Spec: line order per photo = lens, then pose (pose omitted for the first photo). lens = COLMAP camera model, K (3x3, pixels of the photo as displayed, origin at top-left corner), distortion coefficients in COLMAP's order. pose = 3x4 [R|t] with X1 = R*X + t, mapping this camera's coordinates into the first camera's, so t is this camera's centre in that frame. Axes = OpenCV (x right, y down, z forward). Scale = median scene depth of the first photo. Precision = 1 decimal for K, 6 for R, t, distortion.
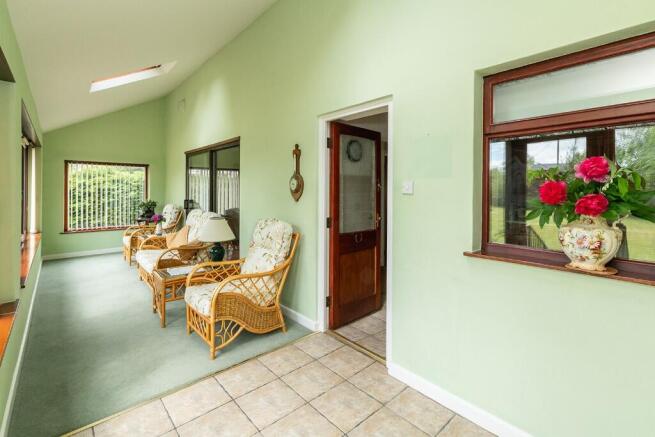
lens RADIAL K [[303.2, 0, 352.3], [0, 303.2, 177.5], [0, 0, 1]] dist [0.001306, 0.000206]
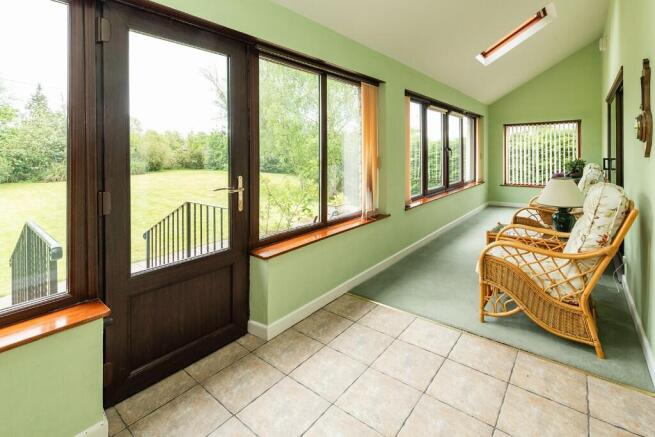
lens RADIAL K [[308.3, 0, 331.4], [0, 308.3, 155.8], [0, 0, 1]] dist [0.000106, 0.000332]
pose [[0.122257, 0.000534, -0.992498, 0.350239], [0.051970, 0.998625, 0.006939, 0.048786], [0.991137, -0.052428, 0.122061, 0.371148]]
